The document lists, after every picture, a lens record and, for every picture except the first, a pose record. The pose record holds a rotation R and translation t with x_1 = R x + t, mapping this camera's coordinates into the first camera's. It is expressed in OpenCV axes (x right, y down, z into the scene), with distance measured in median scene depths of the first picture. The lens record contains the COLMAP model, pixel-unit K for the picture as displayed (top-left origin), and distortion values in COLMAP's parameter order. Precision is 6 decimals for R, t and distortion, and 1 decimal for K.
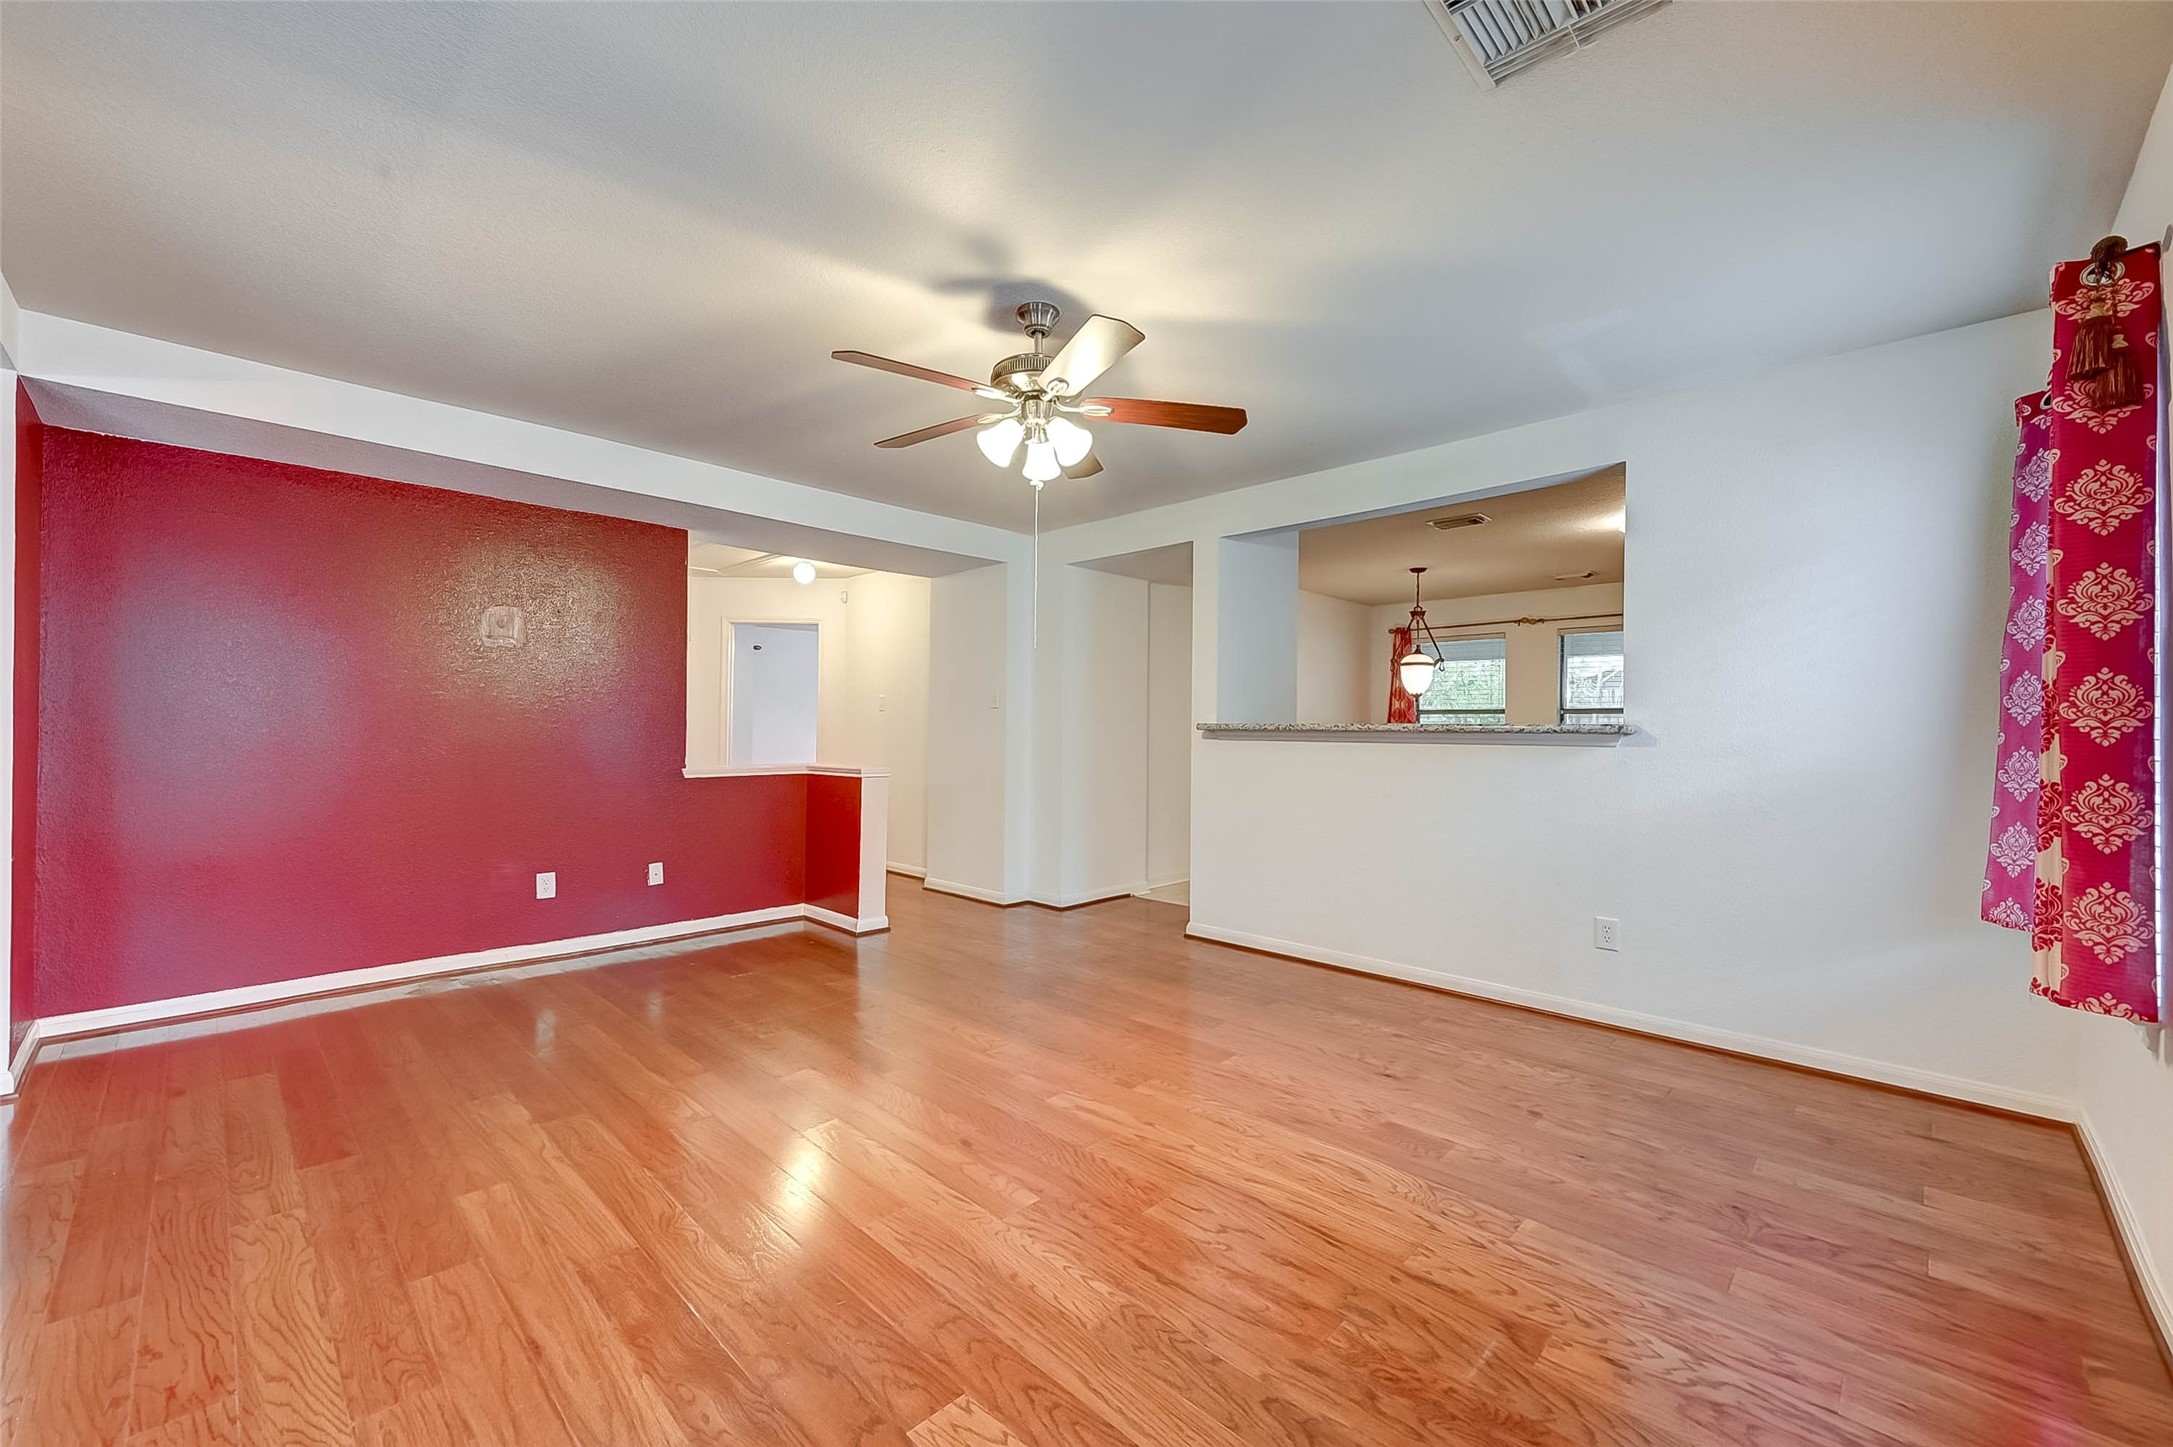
lens RADIAL K [[860.6, 0, 1086.9], [0, 860.6, 725.1], [0, 0, 1]] dist [-0.000116, 0.000073]
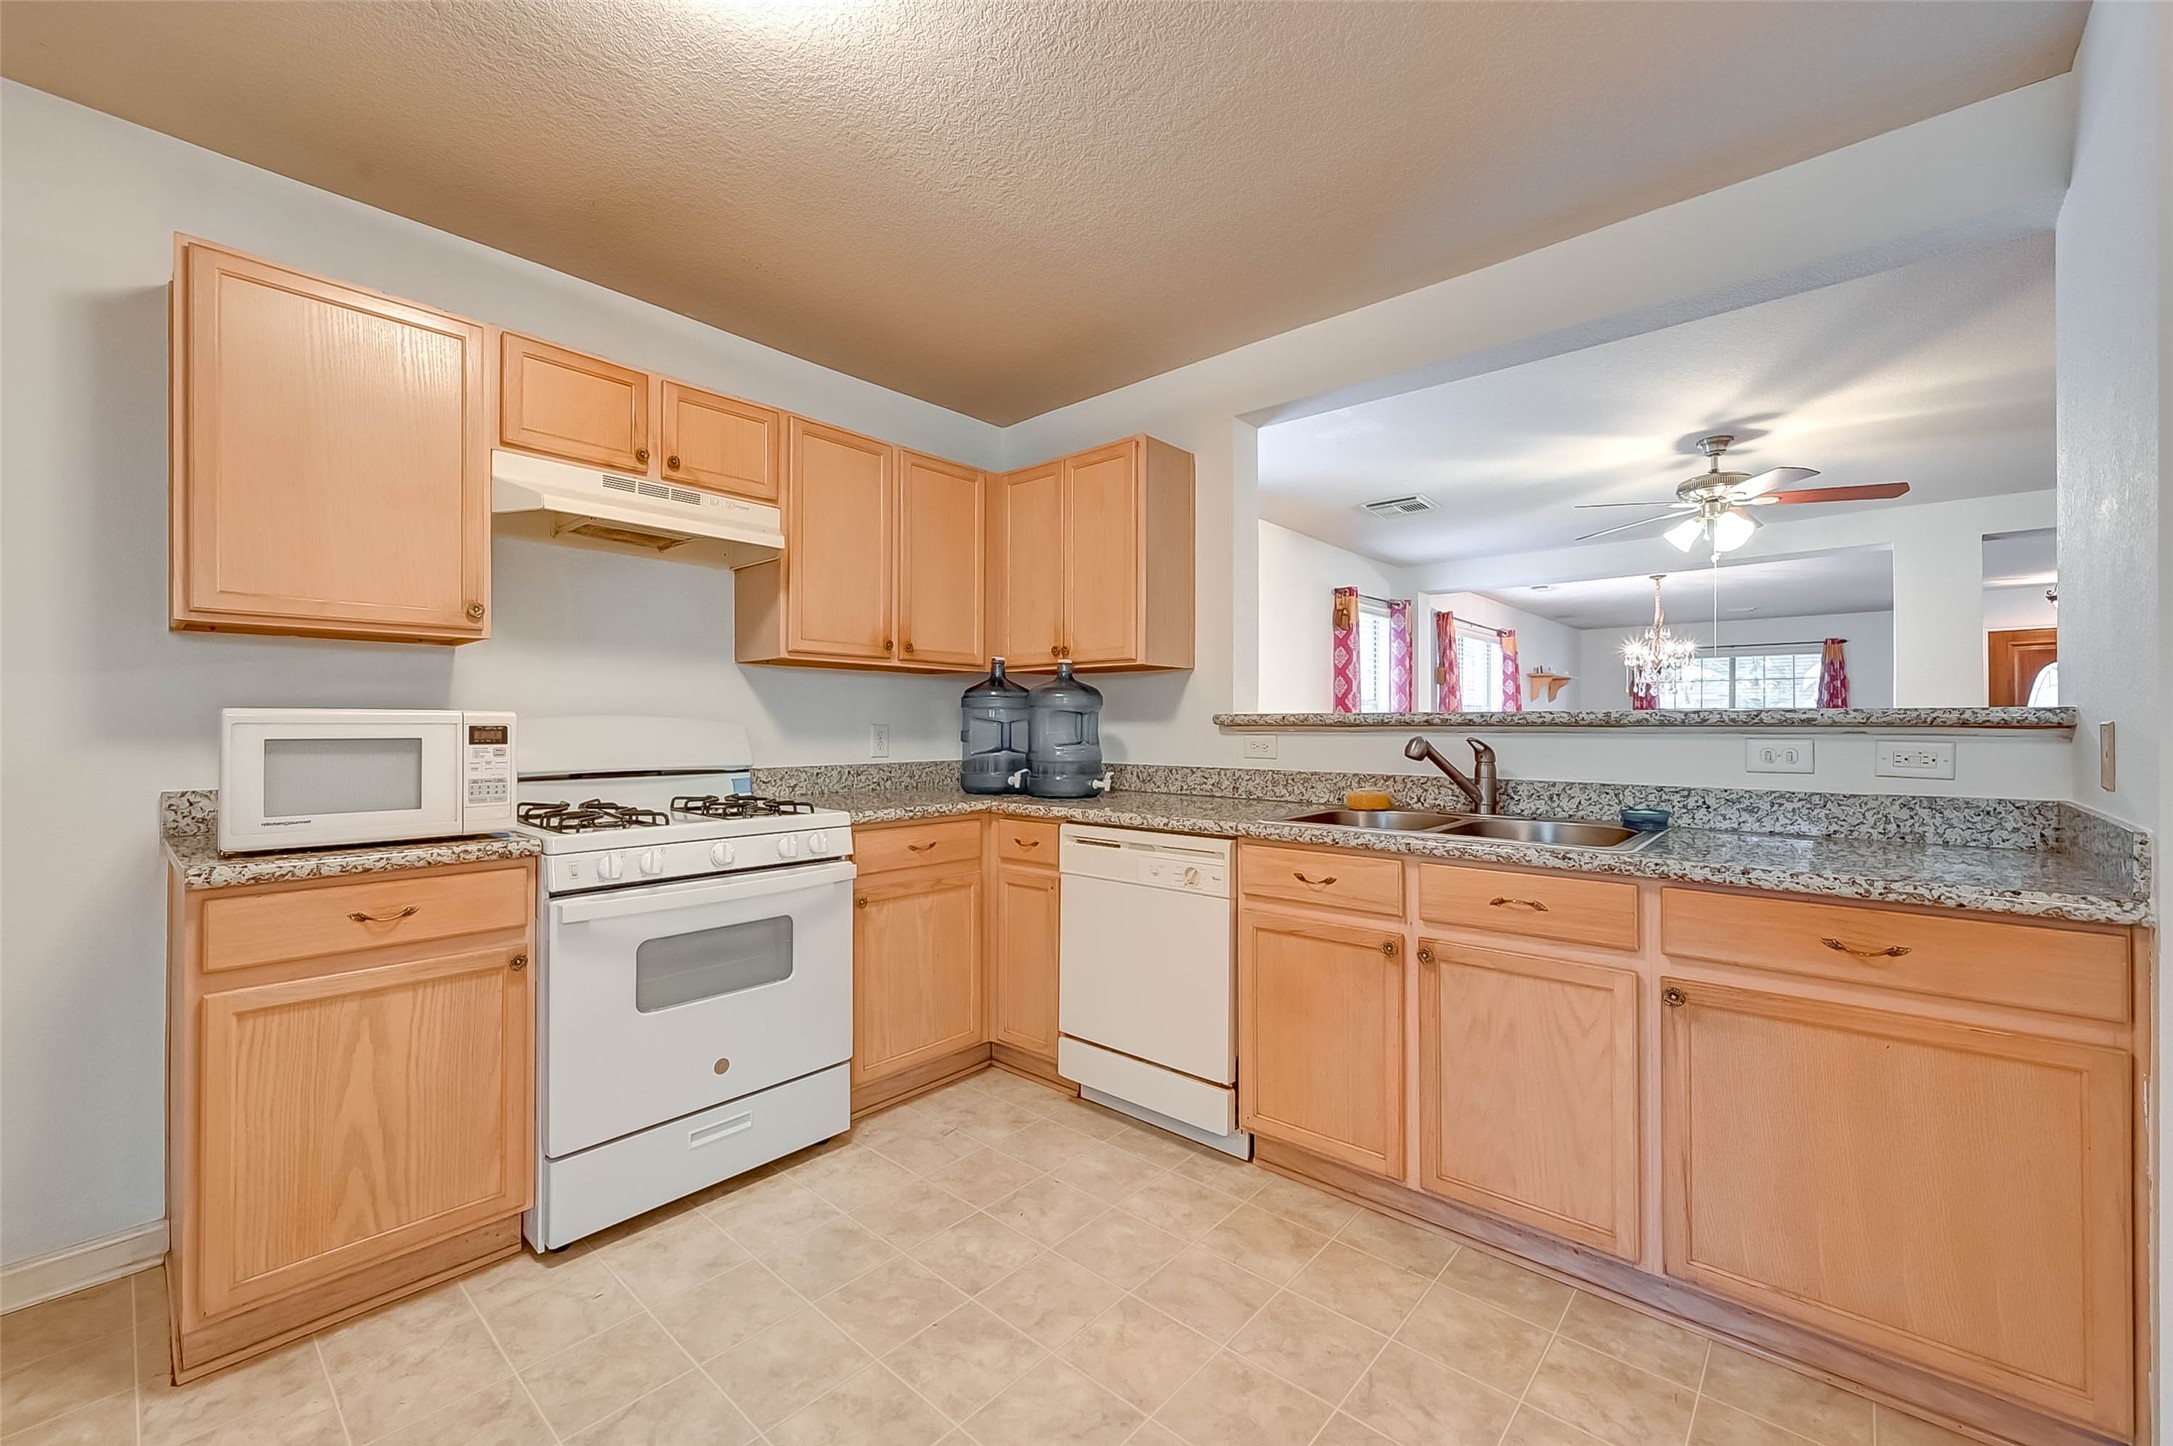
lens RADIAL K [[872.2, 0, 1089.4], [0, 872.2, 721.6], [0, 0, 1]] dist [-0.000434, 0.000063]
pose [[-0.998799, -0.006795, -0.048530, 1.134445], [-0.006360, 0.999938, -0.009100, 0.020391], [0.048589, -0.008780, -0.998780, 2.565887]]
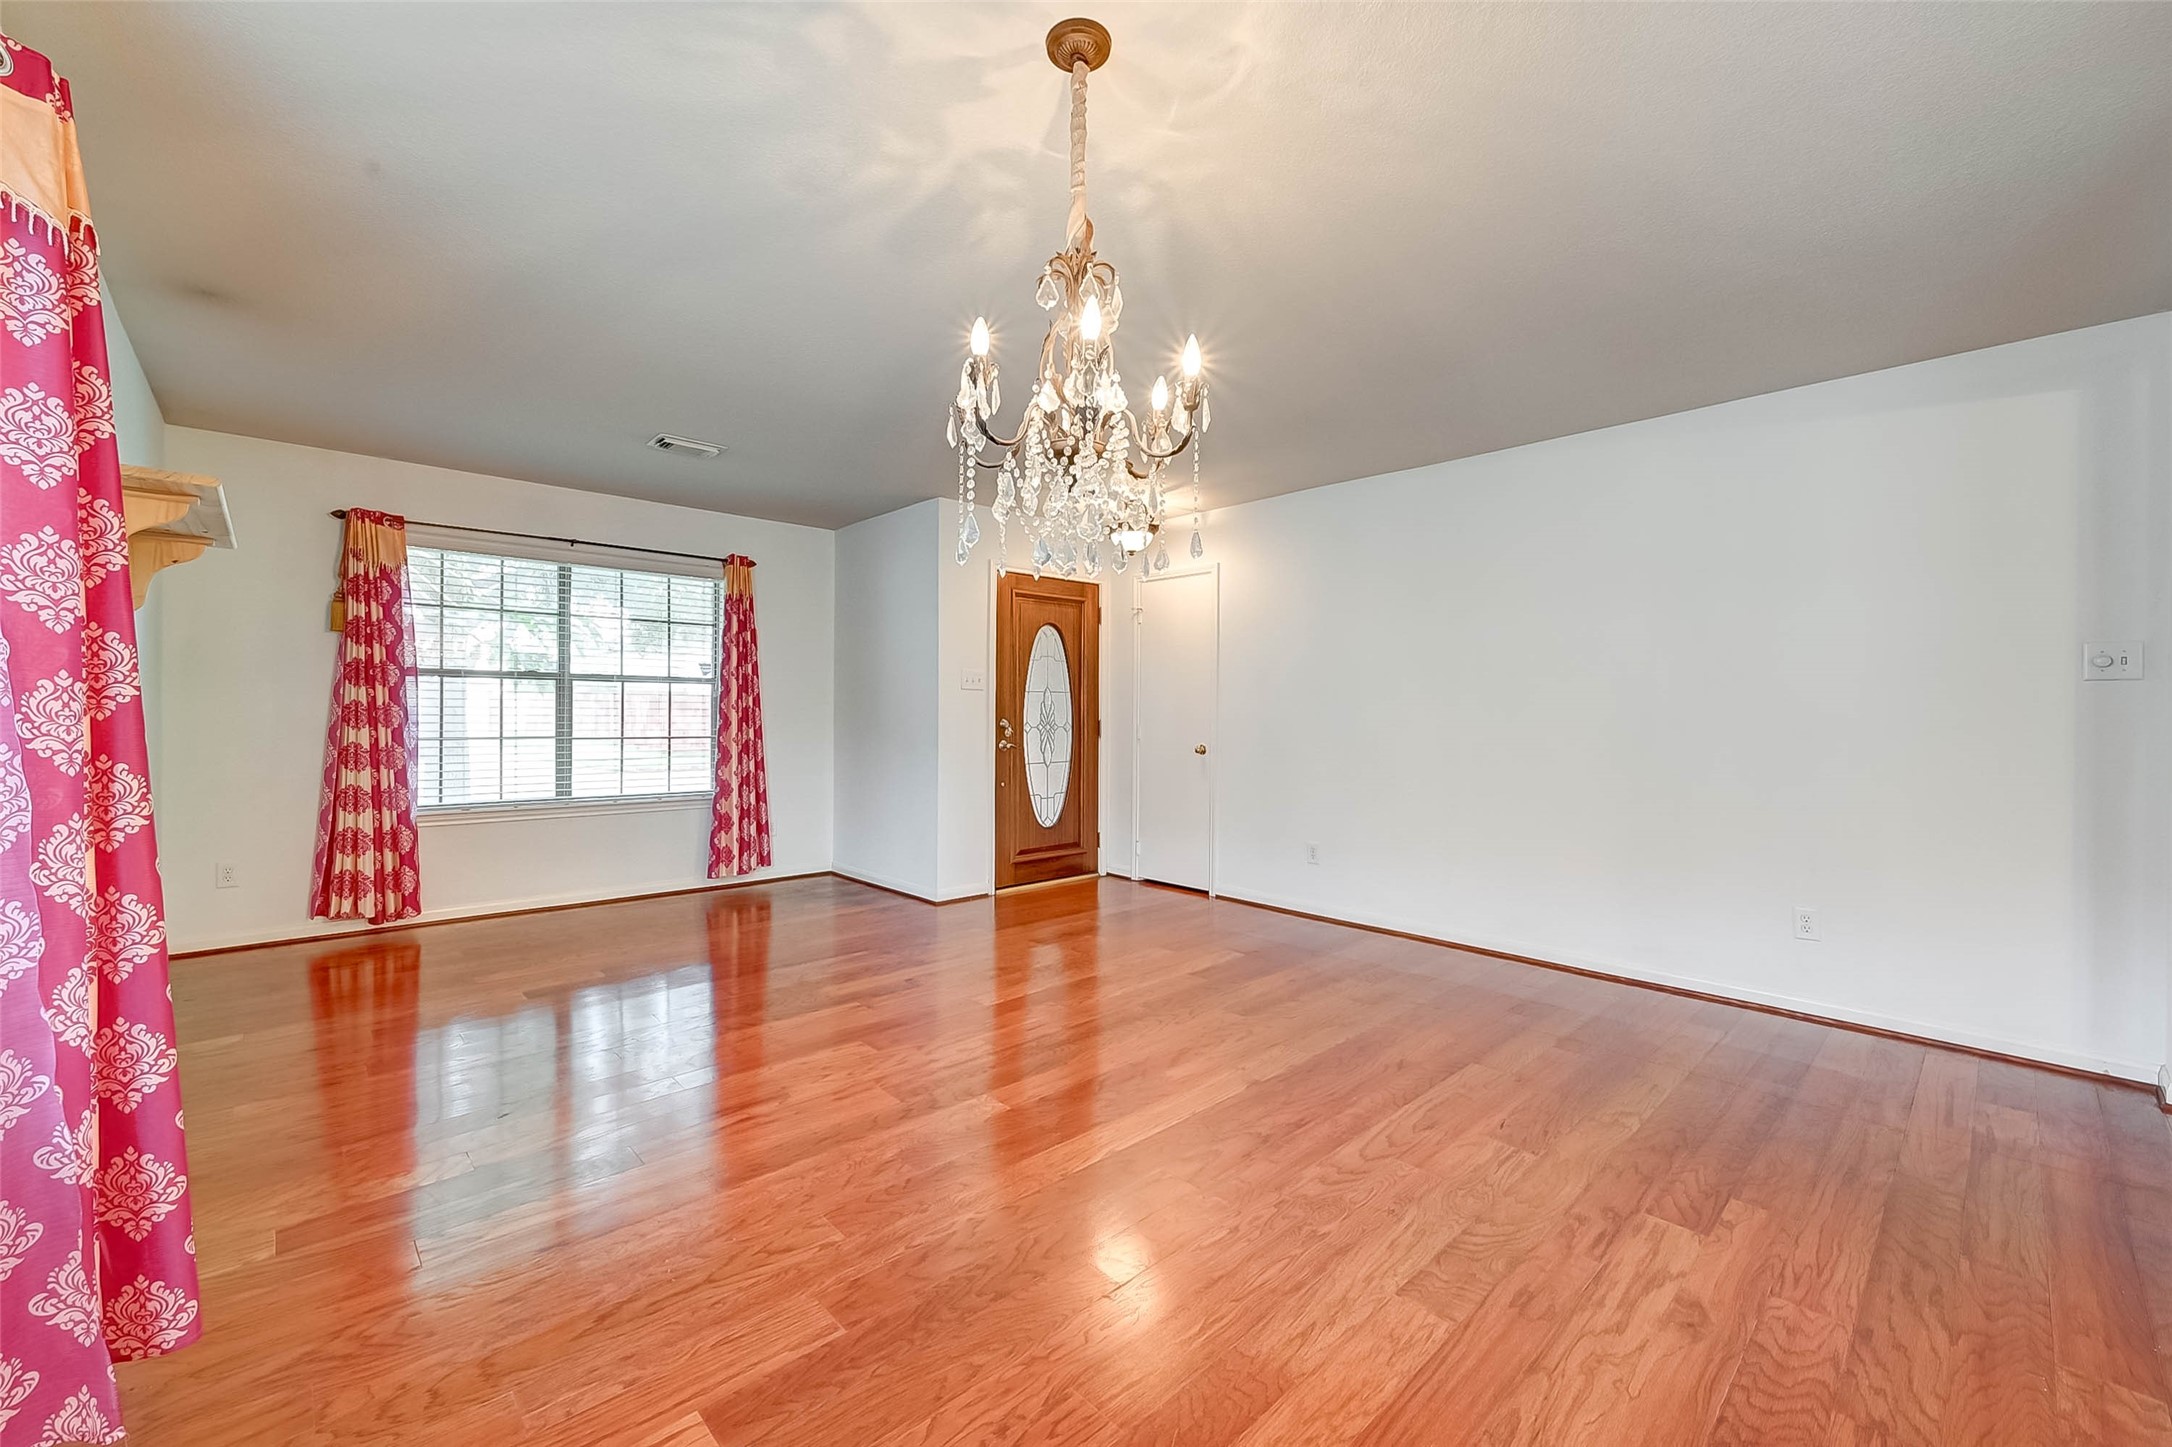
lens RADIAL K [[864.1, 0, 1069.2], [0, 864.1, 715.5], [0, 0, 1]] dist [0.000113, -0.000102]
pose [[-0.062842, -0.003009, -0.998019, -0.291641], [-0.003245, 0.999991, -0.002811, -0.002711], [0.998018, 0.003062, -0.062852, -0.279646]]
